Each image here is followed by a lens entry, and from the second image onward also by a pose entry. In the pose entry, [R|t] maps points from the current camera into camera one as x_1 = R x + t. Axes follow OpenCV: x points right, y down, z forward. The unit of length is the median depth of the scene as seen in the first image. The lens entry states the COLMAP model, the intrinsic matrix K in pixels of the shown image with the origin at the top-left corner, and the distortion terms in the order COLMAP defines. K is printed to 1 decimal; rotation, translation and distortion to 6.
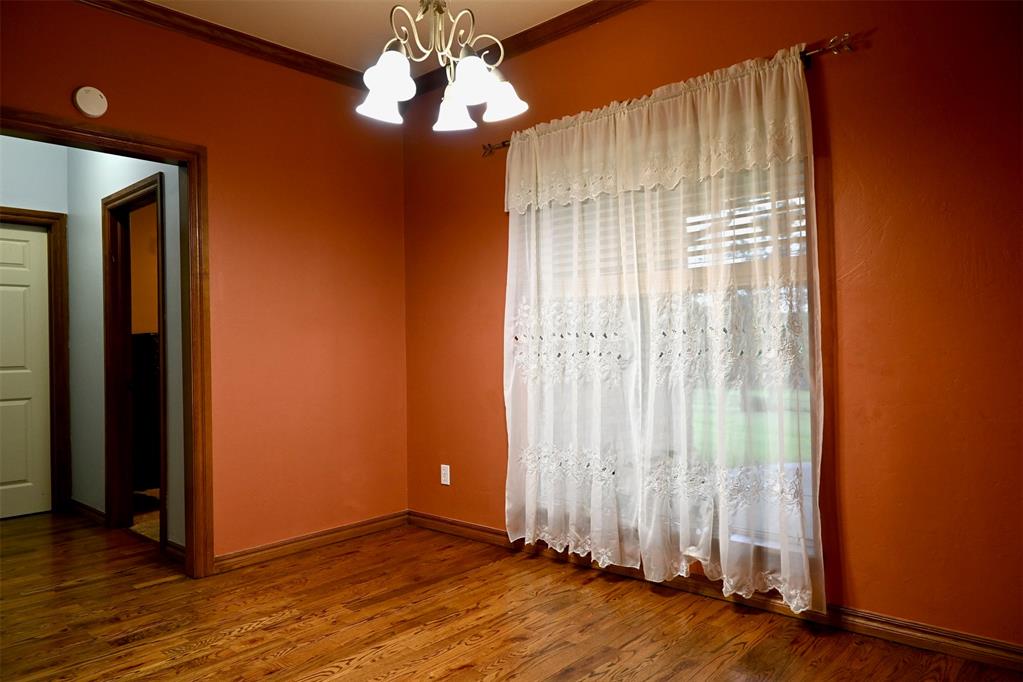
lens RADIAL K [[723.1, 0, 494.7], [0, 723.1, 339.5], [0, 0, 1]] dist [0.001179, 0.000139]
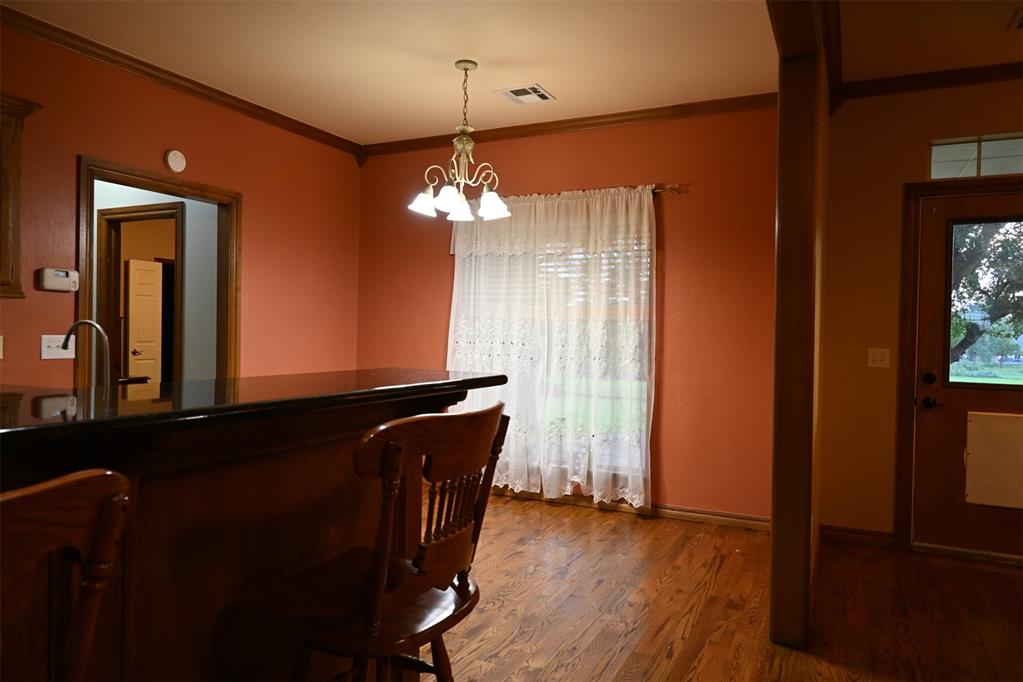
lens RADIAL K [[723.1, 0, 508.1], [0, 723.1, 341.2], [0, 0, 1]] dist [0.001179, 0.000139]
pose [[0.957077, 0.034706, 0.287747, -0.371784], [-0.042476, 0.998881, 0.020801, -0.049378], [-0.286703, -0.032131, 0.957480, -0.543336]]
